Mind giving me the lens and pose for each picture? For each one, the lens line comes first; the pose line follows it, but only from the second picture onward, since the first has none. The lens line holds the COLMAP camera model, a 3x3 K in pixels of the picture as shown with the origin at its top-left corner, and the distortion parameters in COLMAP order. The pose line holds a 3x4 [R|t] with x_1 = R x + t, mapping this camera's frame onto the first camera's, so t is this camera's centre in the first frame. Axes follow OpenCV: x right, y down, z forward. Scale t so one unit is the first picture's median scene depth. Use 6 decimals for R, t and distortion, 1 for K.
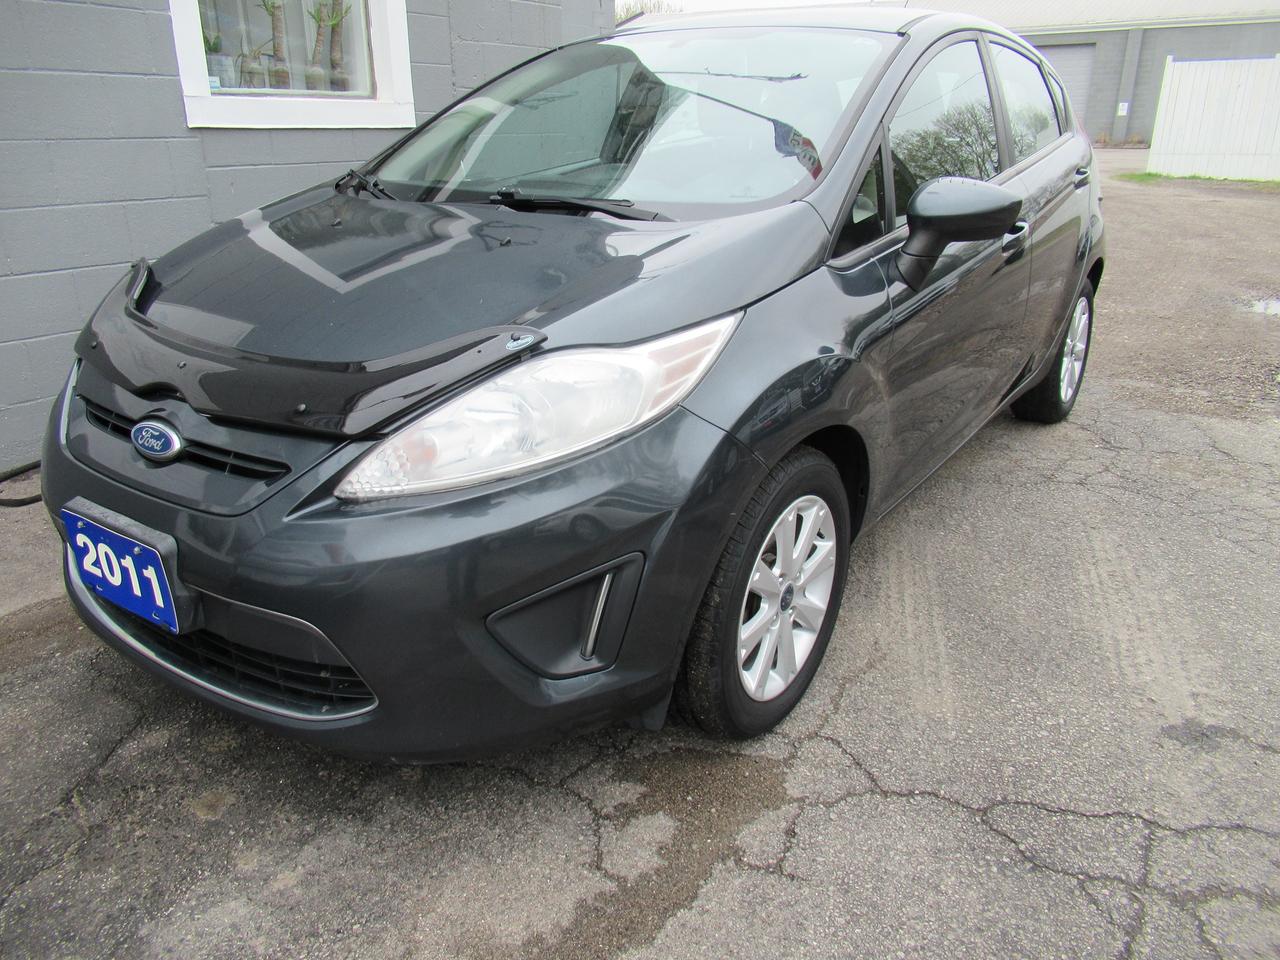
lens RADIAL K [[962.9, 0, 640.0], [0, 962.9, 480.0], [0, 0, 1]] dist [0.004403, 0.002604]
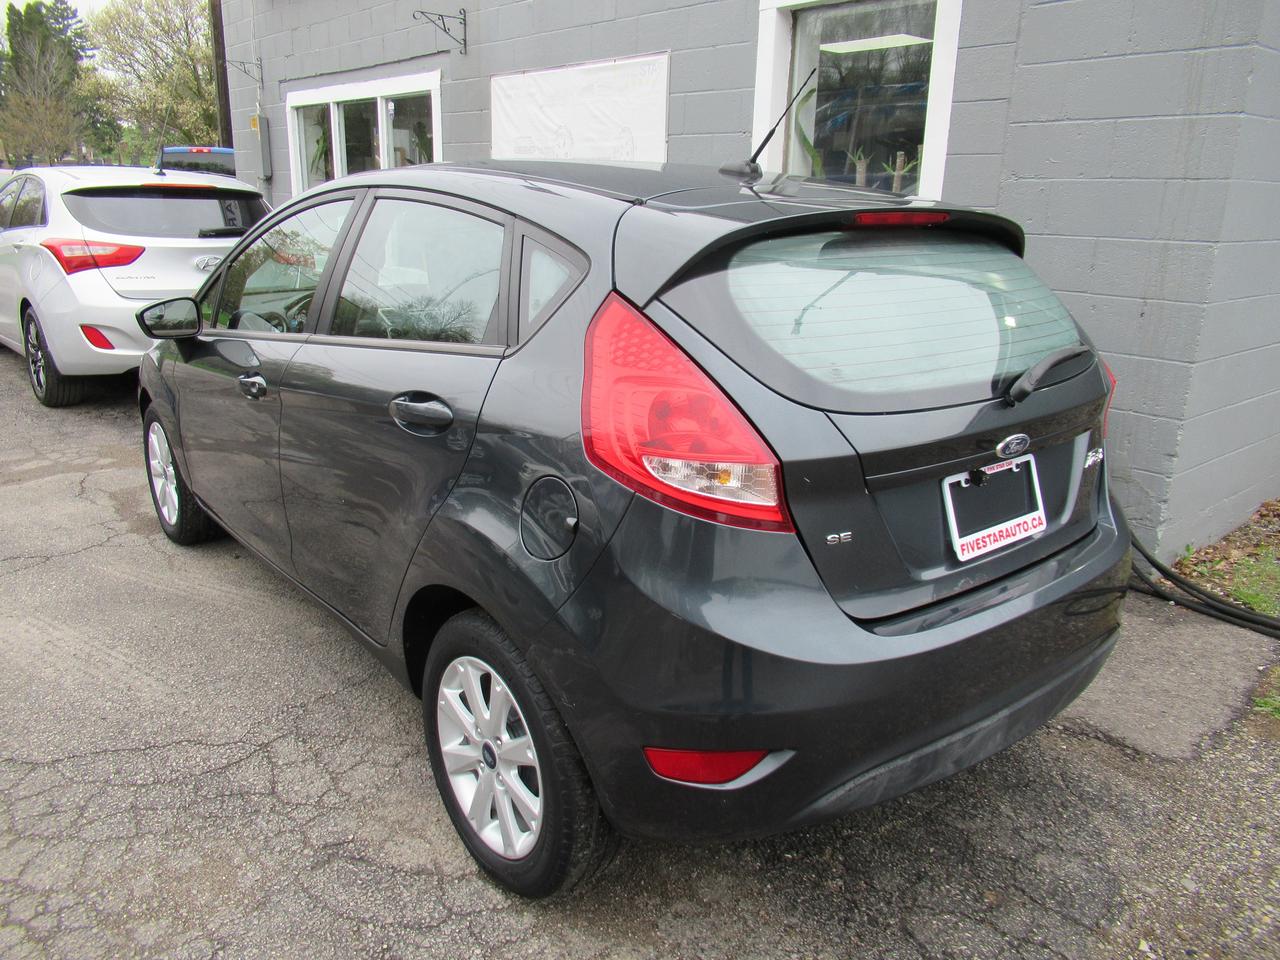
lens RADIAL K [[962.9, 0, 640.0], [0, 962.9, 480.0], [0, 0, 1]] dist [0.004403, 0.002604]
pose [[-0.285909, 0.267285, -0.920225, 1.180129], [-0.360077, 0.859970, 0.361658, -0.653322], [0.888032, 0.434754, -0.149630, 1.490480]]
